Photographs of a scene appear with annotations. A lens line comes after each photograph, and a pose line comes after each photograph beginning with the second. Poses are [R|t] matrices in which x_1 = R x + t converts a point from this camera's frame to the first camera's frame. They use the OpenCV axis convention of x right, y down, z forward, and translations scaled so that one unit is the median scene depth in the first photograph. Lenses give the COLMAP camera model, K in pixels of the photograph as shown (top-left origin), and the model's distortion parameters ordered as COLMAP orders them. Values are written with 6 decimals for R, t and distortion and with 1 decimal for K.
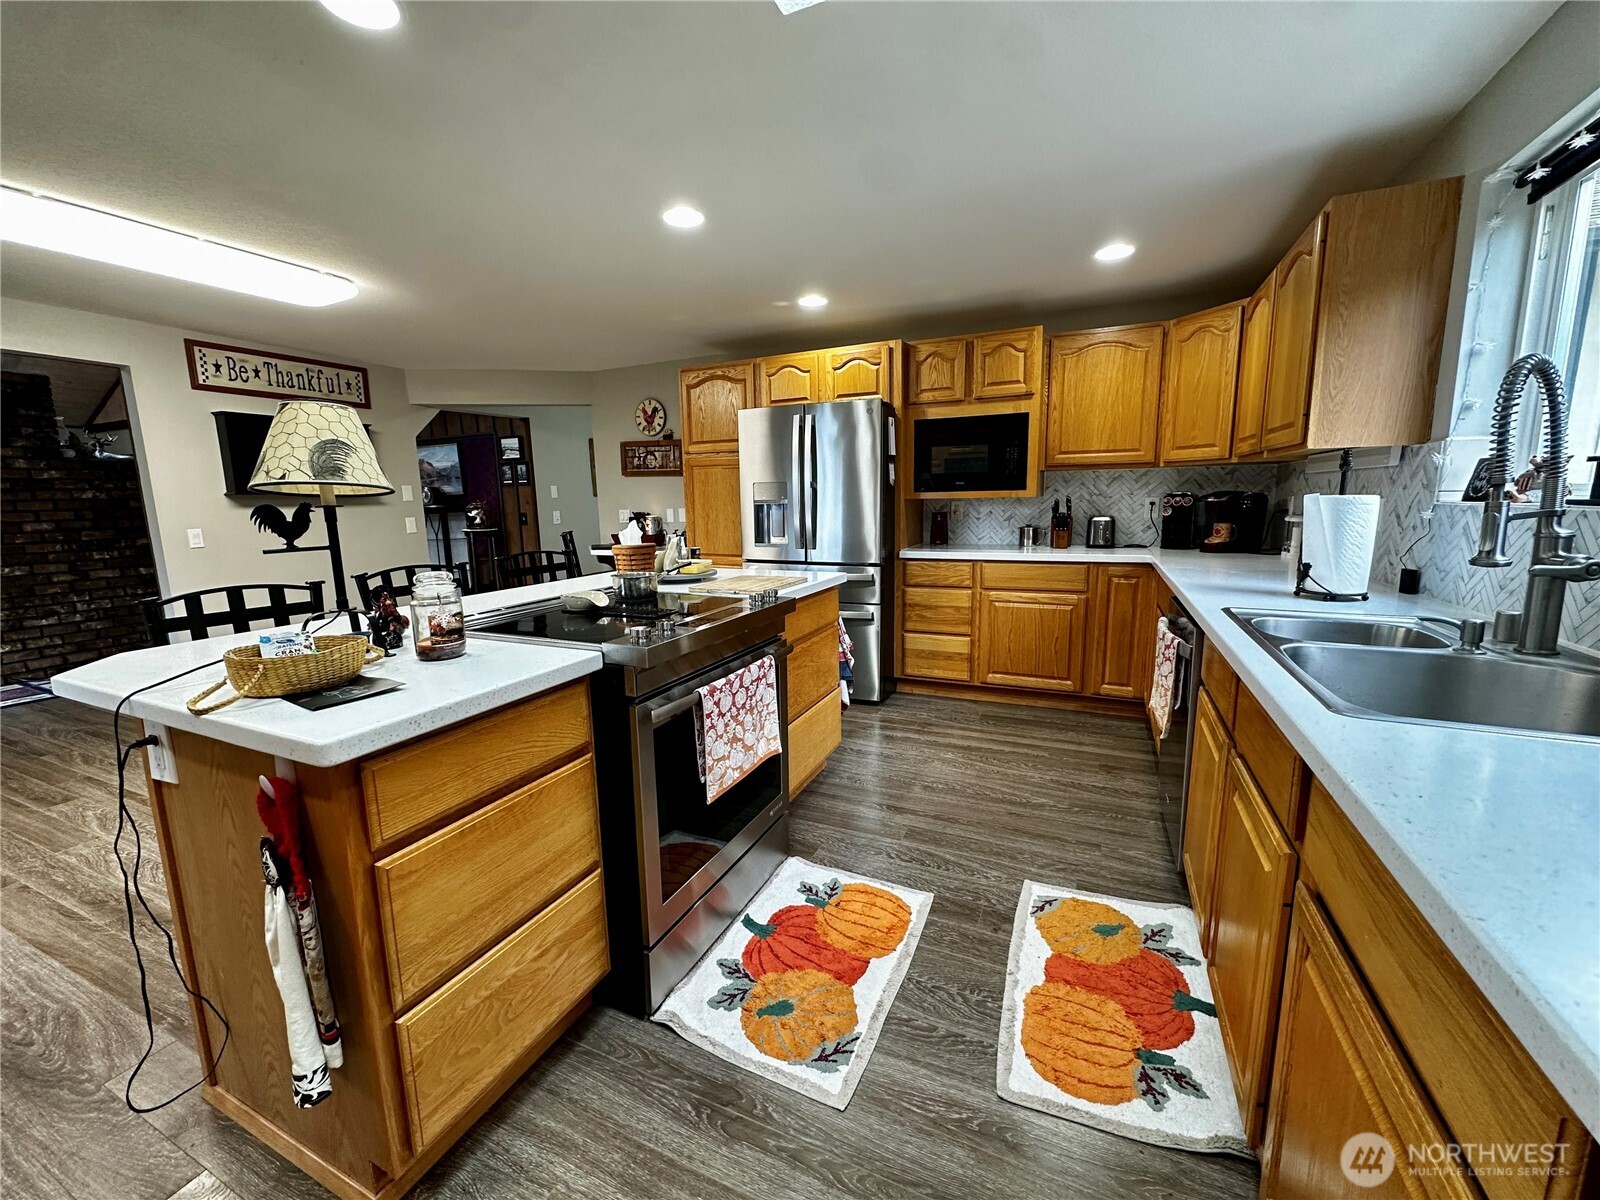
lens RADIAL K [[638.5, 0, 800.4], [0, 638.5, 599.1], [0, 0, 1]] dist [-0.004540, 0.000955]
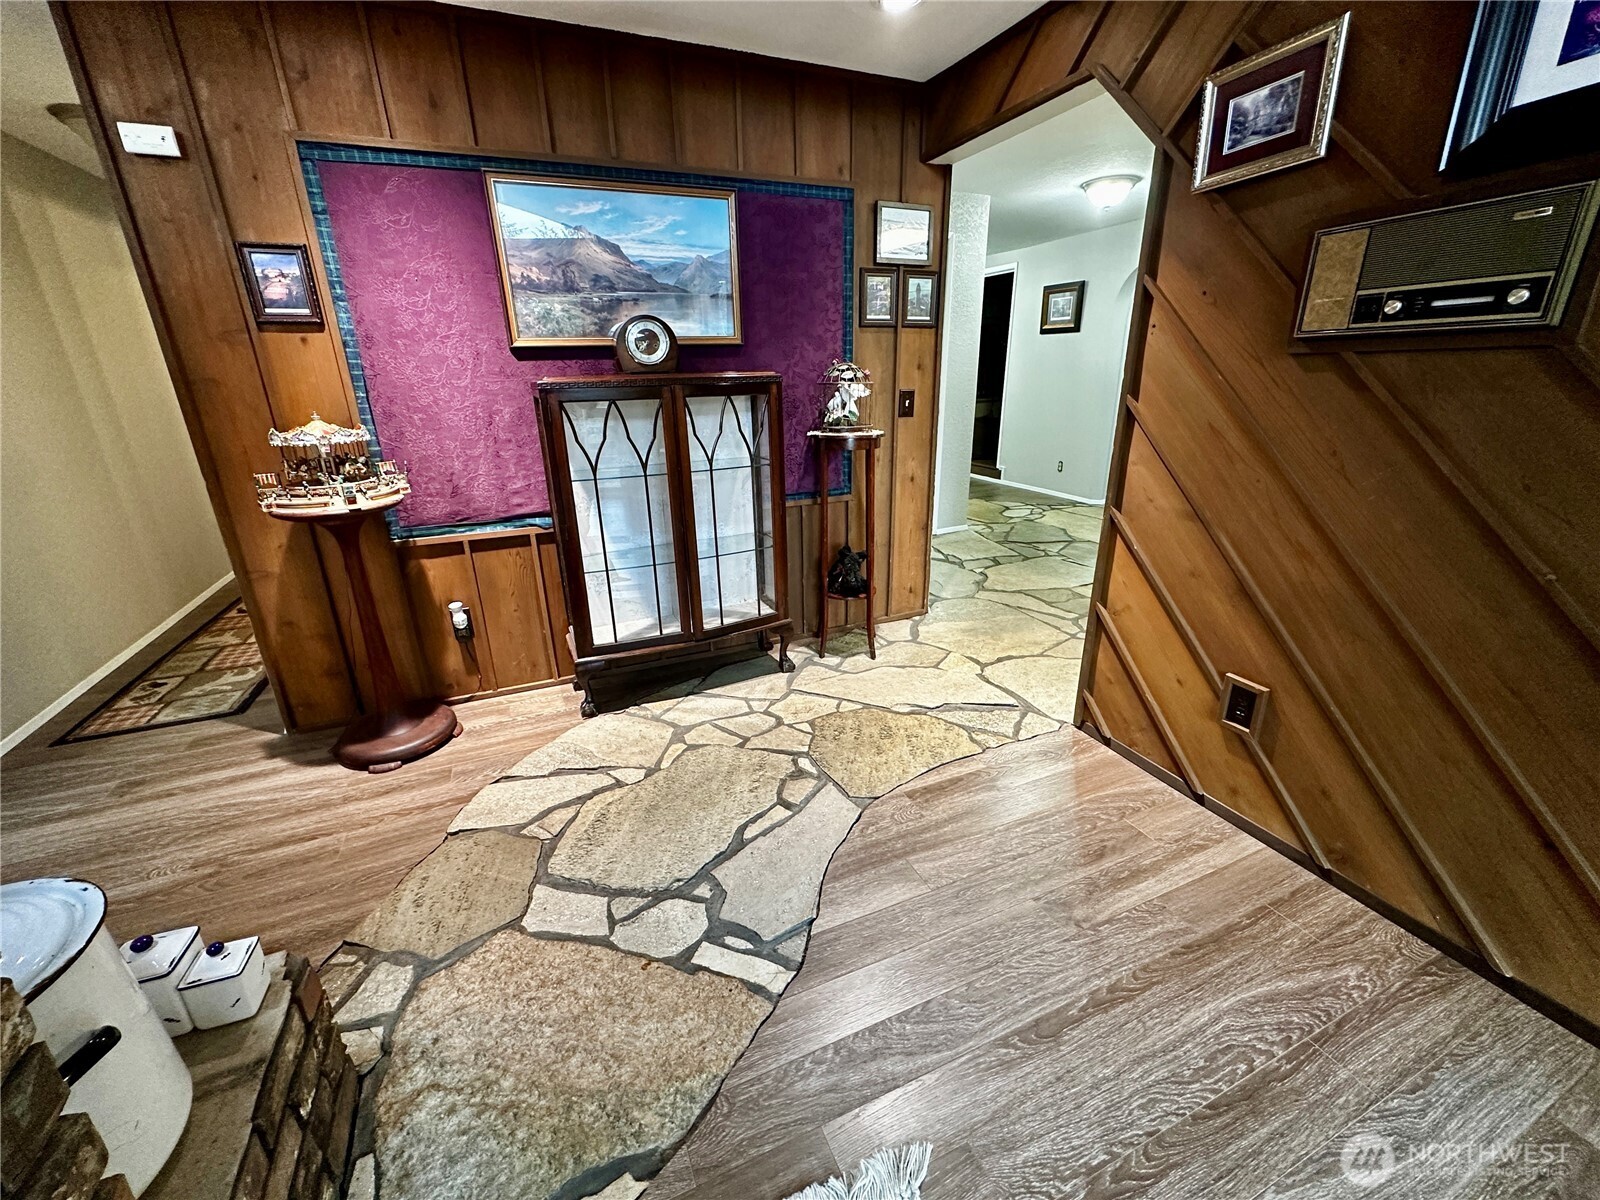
lens RADIAL K [[638.5, 0, 798.0], [0, 638.5, 598.9], [0, 0, 1]] dist [-0.004540, 0.000955]
pose [[0.669654, -0.238399, 0.703371, -1.144216], [0.123717, 0.969654, 0.210866, -0.128203], [-0.732297, -0.054188, 0.678826, 0.985212]]
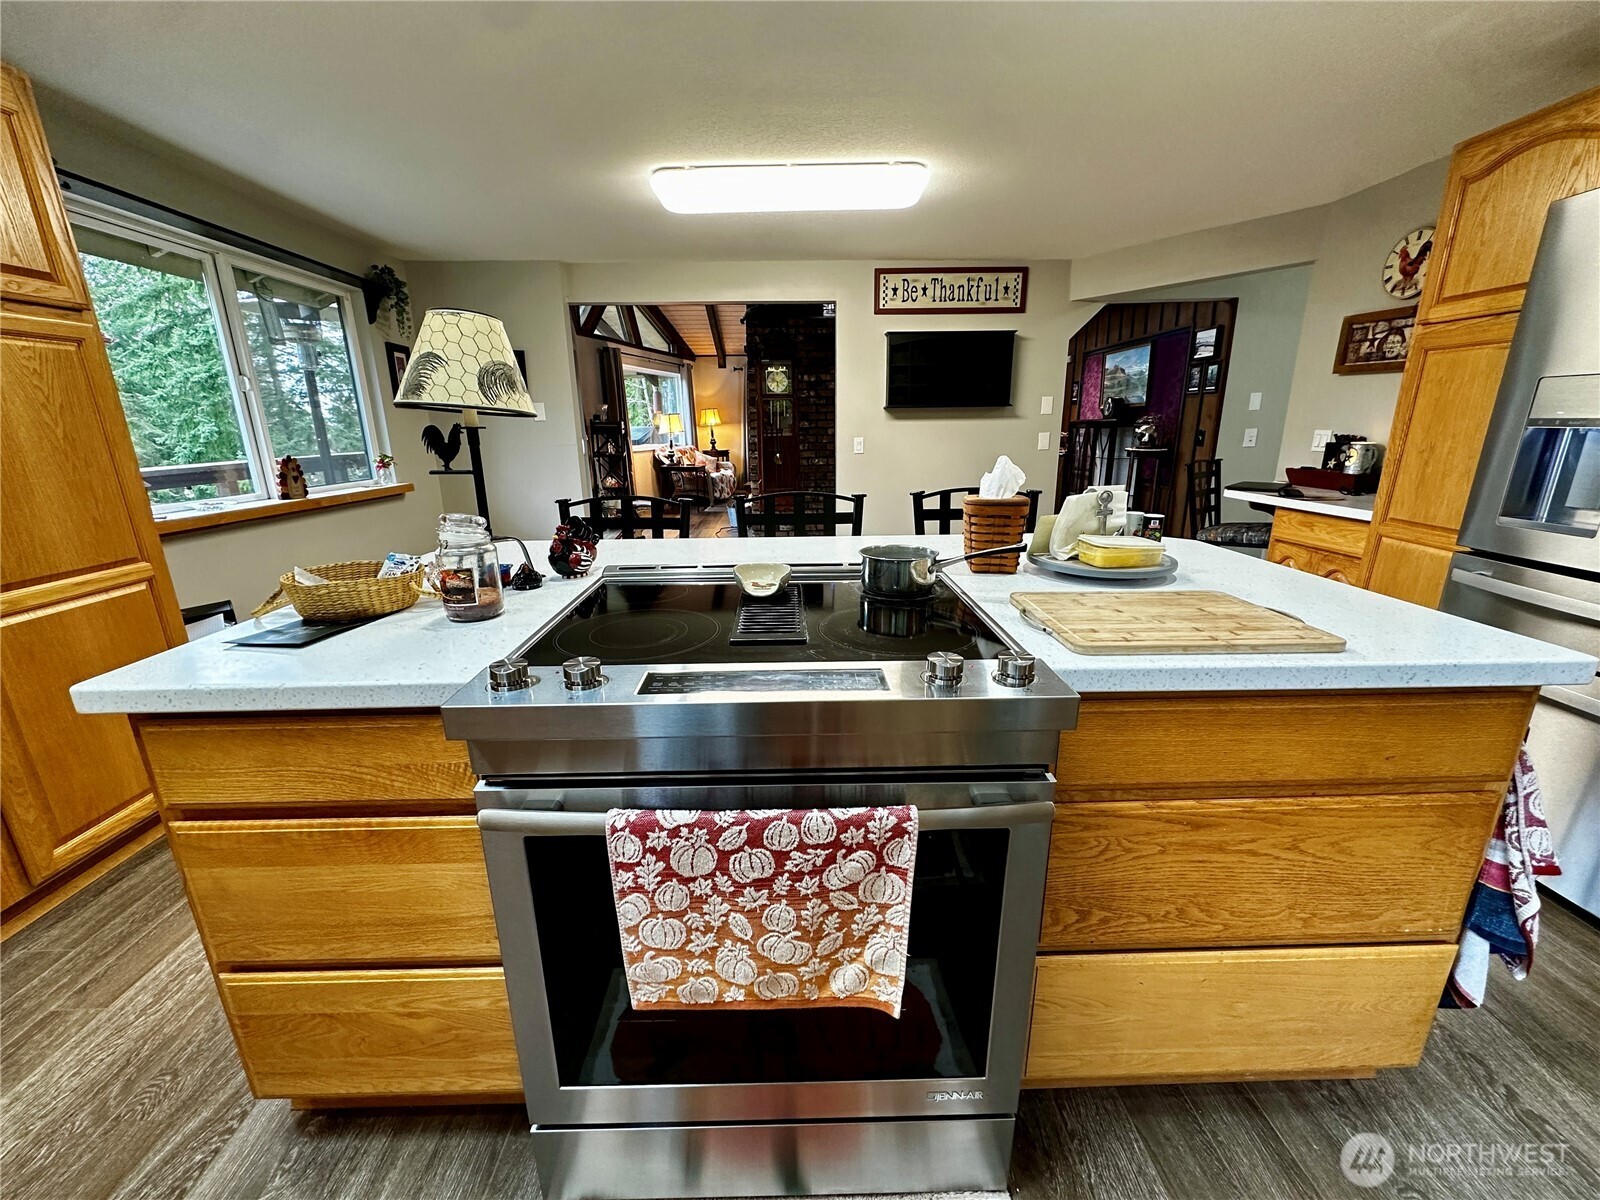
lens RADIAL K [[638.5, 0, 795.9], [0, 638.5, 597.8], [0, 0, 1]] dist [-0.004540, 0.000955]
pose [[0.431967, 0.254586, -0.865211, 0.098175], [-0.138192, 0.966687, 0.215452, -0.049829], [0.891239, 0.026497, 0.452758, 0.292157]]
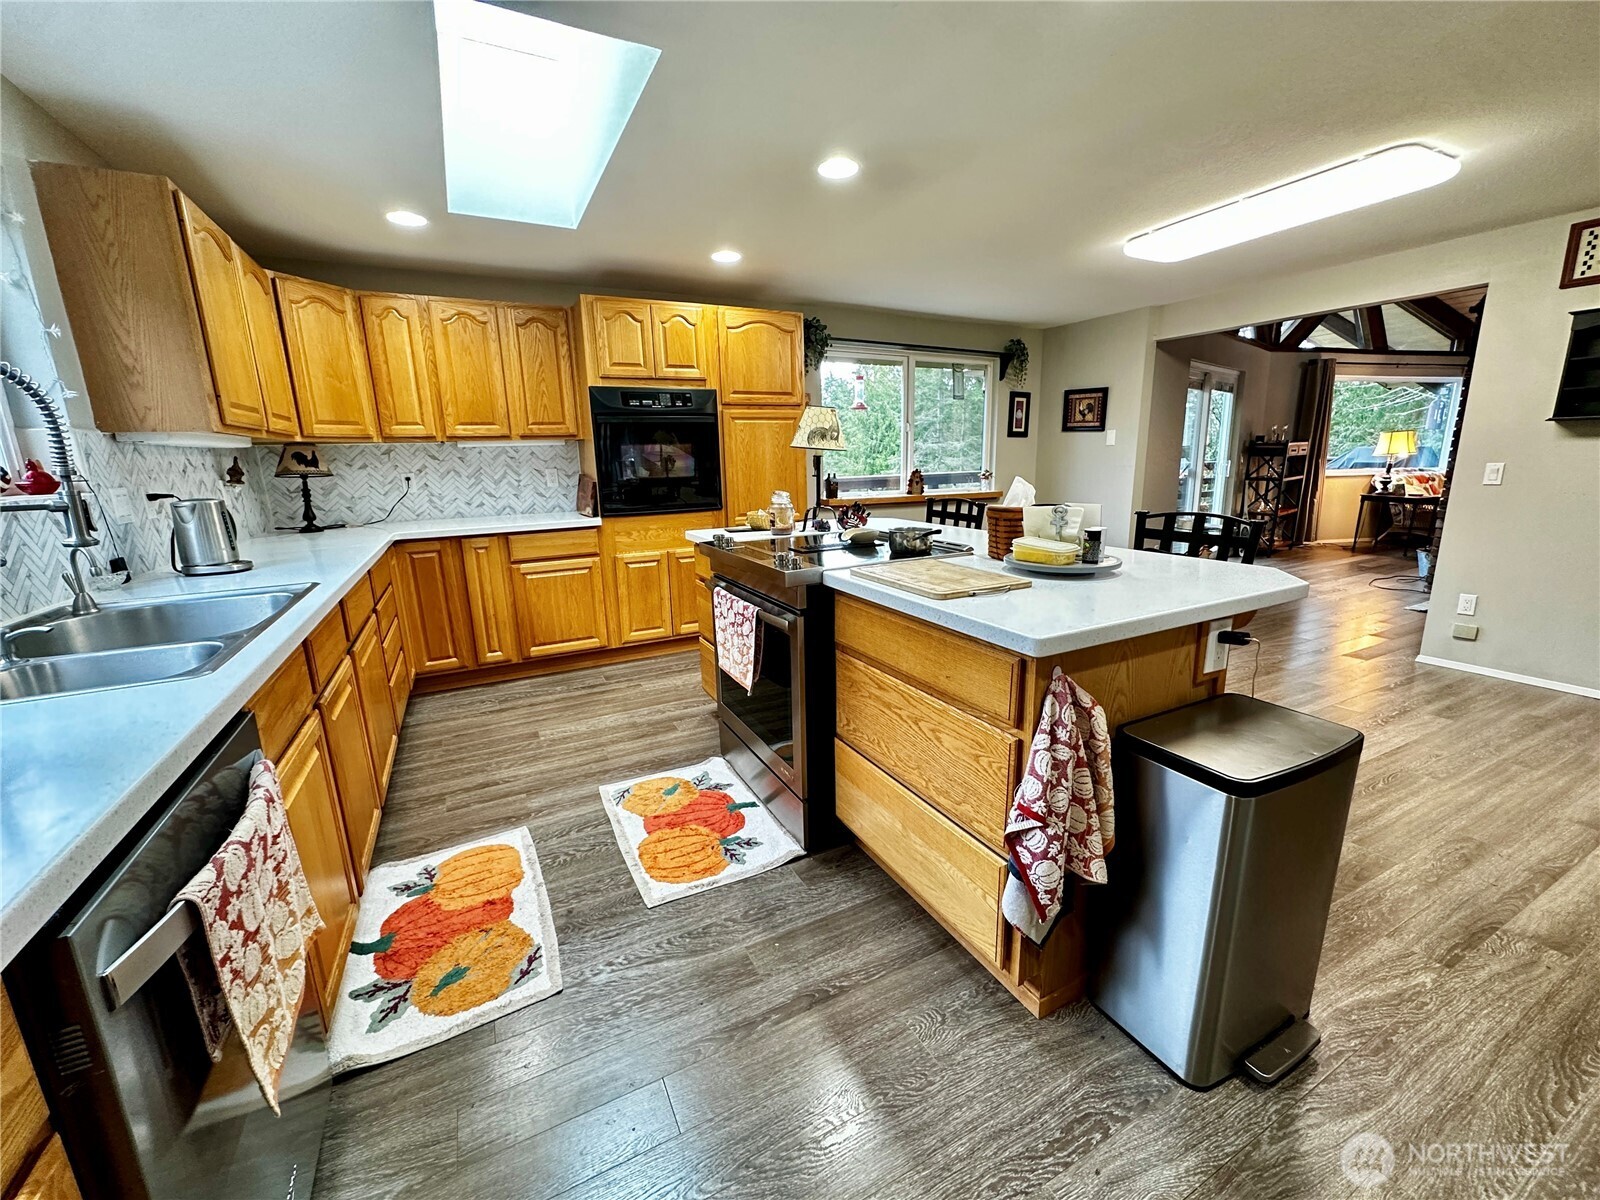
lens RADIAL K [[638.5, 0, 797.2], [0, 638.5, 597.0], [0, 0, 1]] dist [-0.004540, 0.000955]
pose [[-0.619740, 0.203050, -0.758085, 0.283111], [-0.088729, 0.941629, 0.324748, -0.111074], [0.779775, 0.268523, -0.565549, 0.654105]]
